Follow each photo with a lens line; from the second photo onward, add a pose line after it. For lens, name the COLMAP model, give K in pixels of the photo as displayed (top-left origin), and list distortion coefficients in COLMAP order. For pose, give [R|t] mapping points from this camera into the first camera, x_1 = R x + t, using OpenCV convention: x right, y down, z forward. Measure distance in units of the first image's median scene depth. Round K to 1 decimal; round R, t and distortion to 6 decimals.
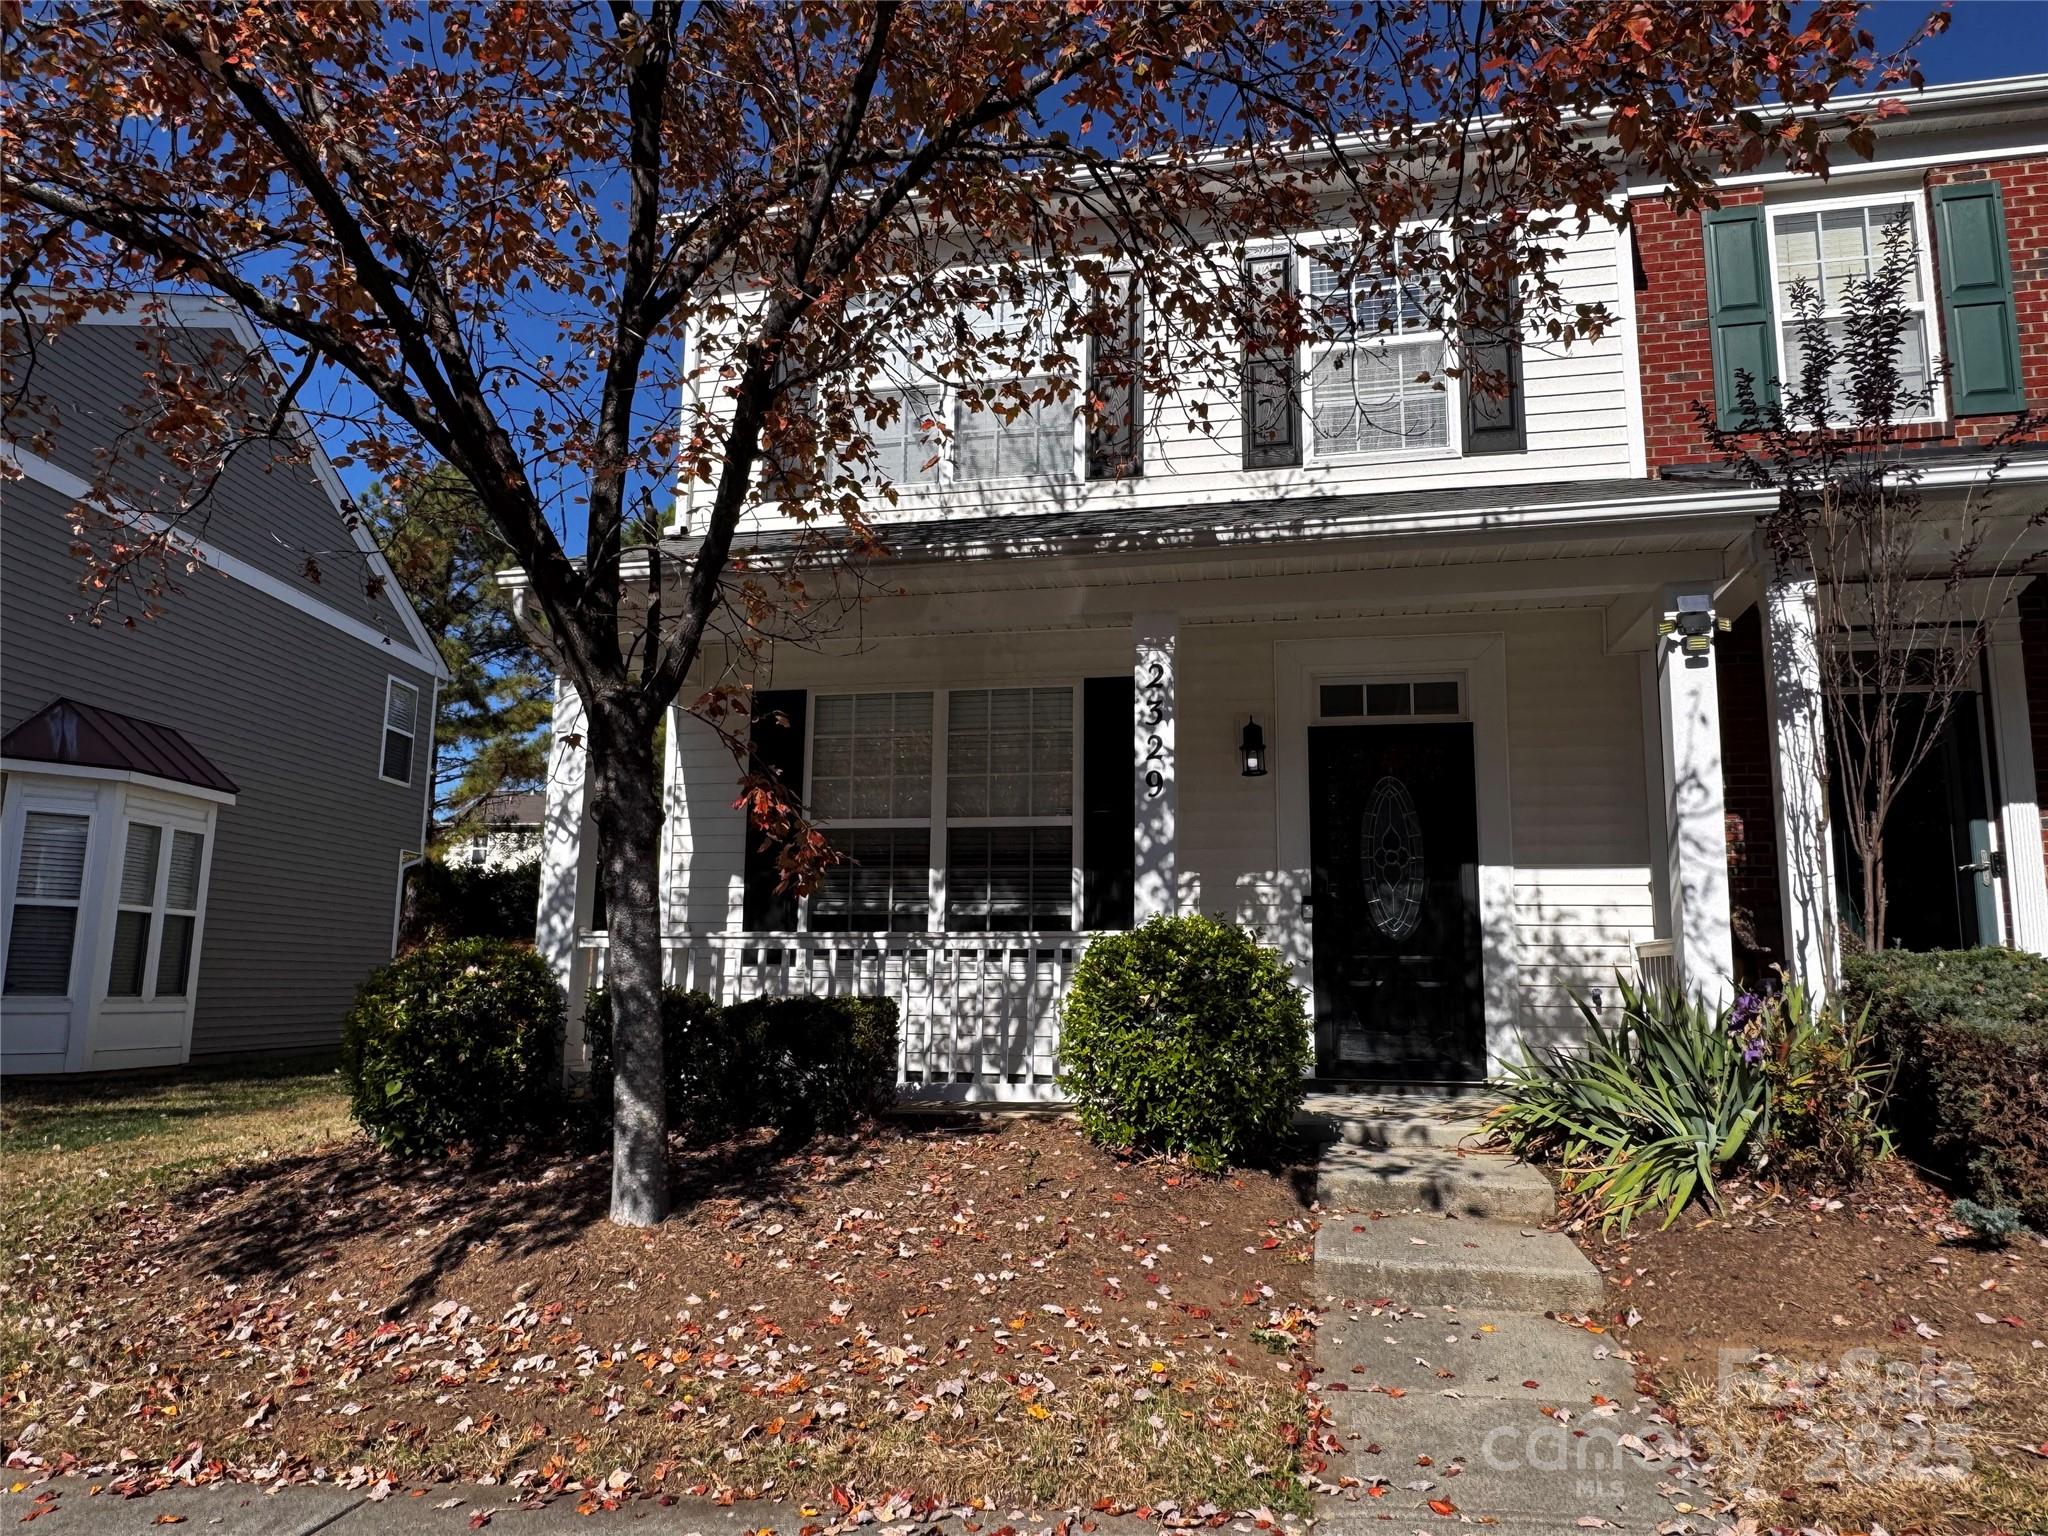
lens RADIAL K [[1353.3, 0, 1030.5], [0, 1353.3, 770.0], [0, 0, 1]] dist [0.001887, 0.001432]
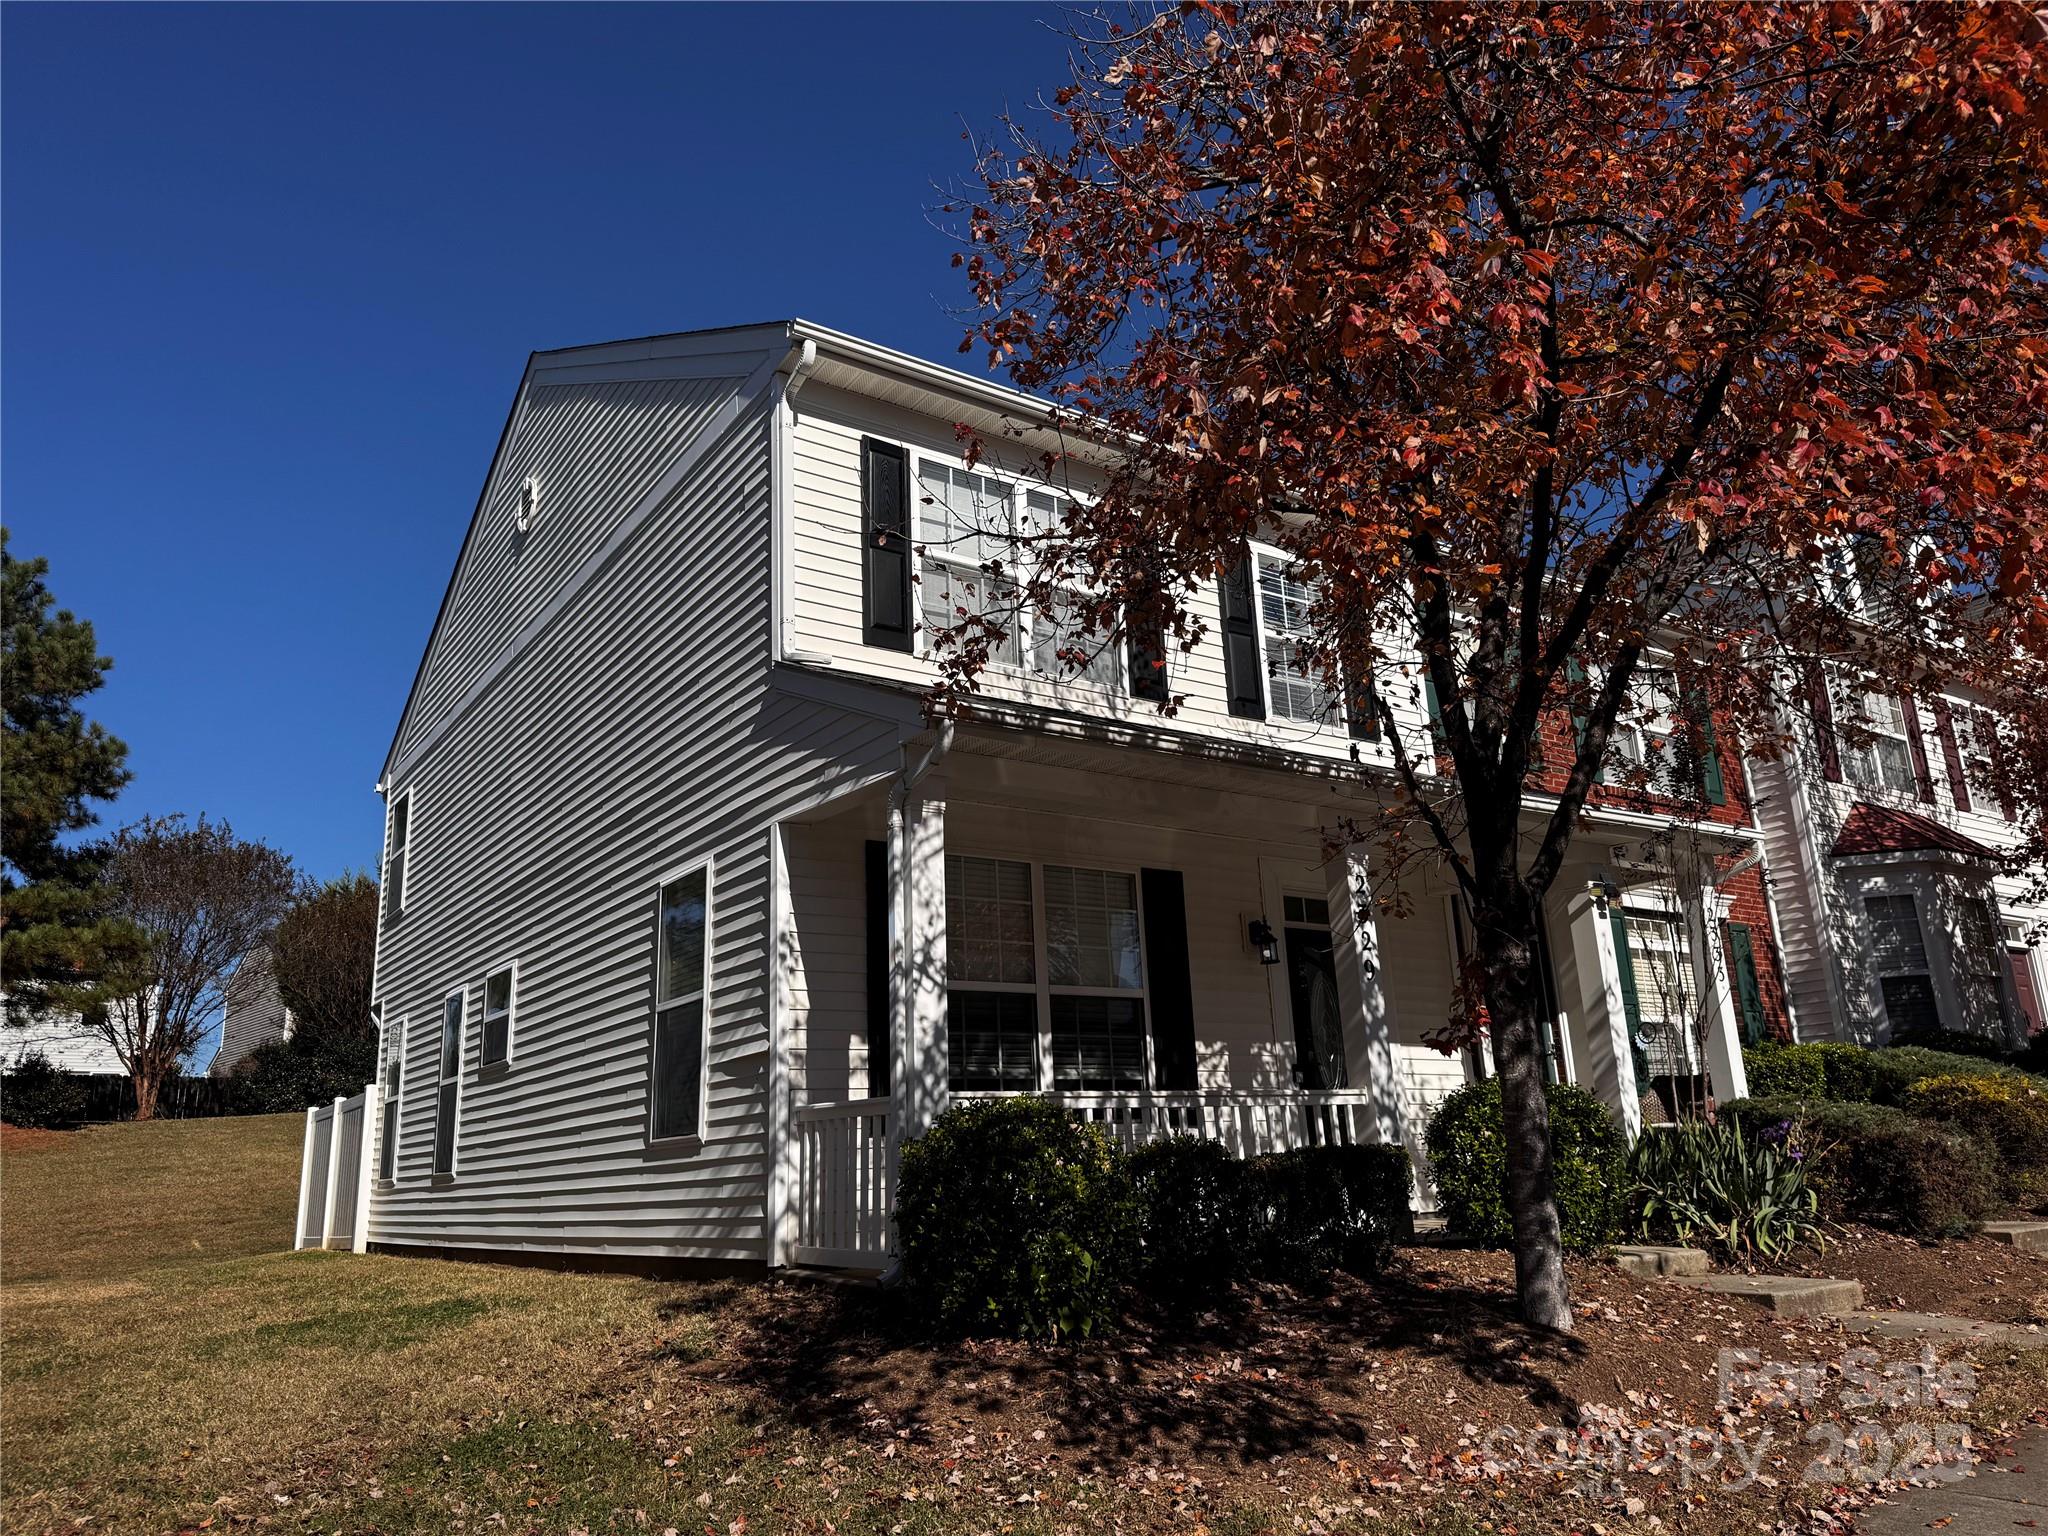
lens RADIAL K [[1409.1, 0, 1024.0], [0, 1409.1, 768.0], [0, 0, 1]] dist [0.071755, -0.000266]
pose [[0.690219, 0.160050, 0.705679, -0.969198], [-0.066030, 0.985094, -0.158839, 0.049669], [-0.720582, 0.063038, 0.690498, 0.266562]]
